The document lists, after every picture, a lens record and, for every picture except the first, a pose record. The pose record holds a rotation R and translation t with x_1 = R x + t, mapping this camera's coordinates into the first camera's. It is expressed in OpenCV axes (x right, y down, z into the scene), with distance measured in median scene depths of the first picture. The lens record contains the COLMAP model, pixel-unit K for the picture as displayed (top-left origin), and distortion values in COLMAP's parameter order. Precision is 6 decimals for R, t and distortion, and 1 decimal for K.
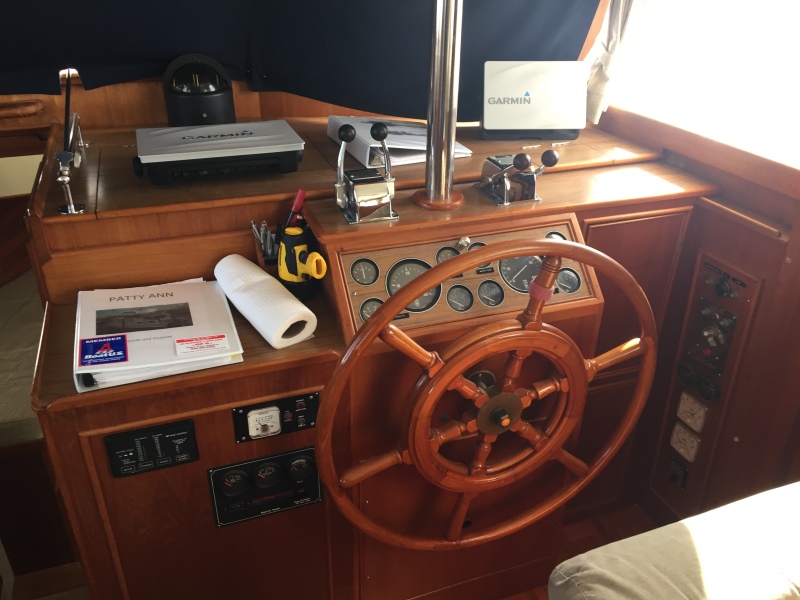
lens RADIAL K [[682.8, 0, 397.9], [0, 682.8, 299.4], [0, 0, 1]] dist [0.100598, -0.159453]
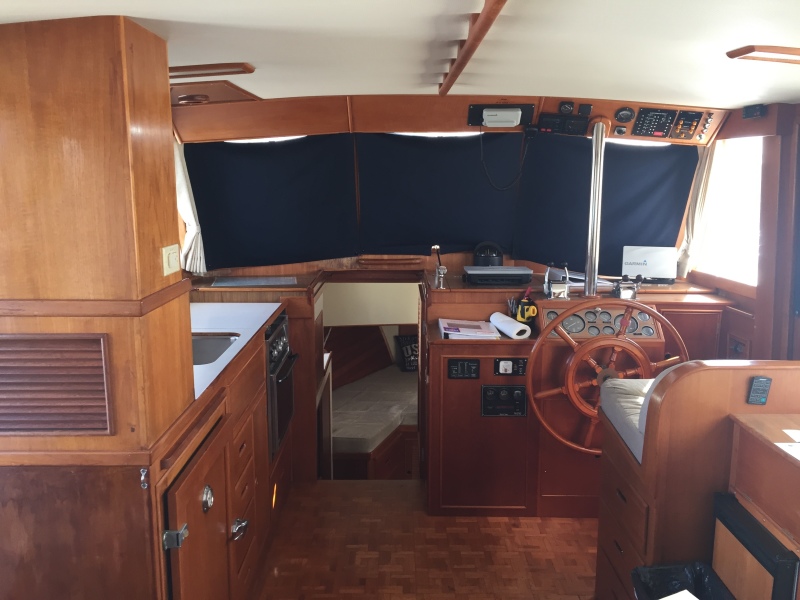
lens RADIAL K [[684.5, 0, 413.1], [0, 684.5, 296.3], [0, 0, 1]] dist [0.071056, -0.000512]
pose [[0.947270, 0.043681, -0.317446, 0.244669], [-0.146182, 0.940481, -0.306800, 0.689542], [0.285151, 0.337027, 0.897275, -1.305154]]
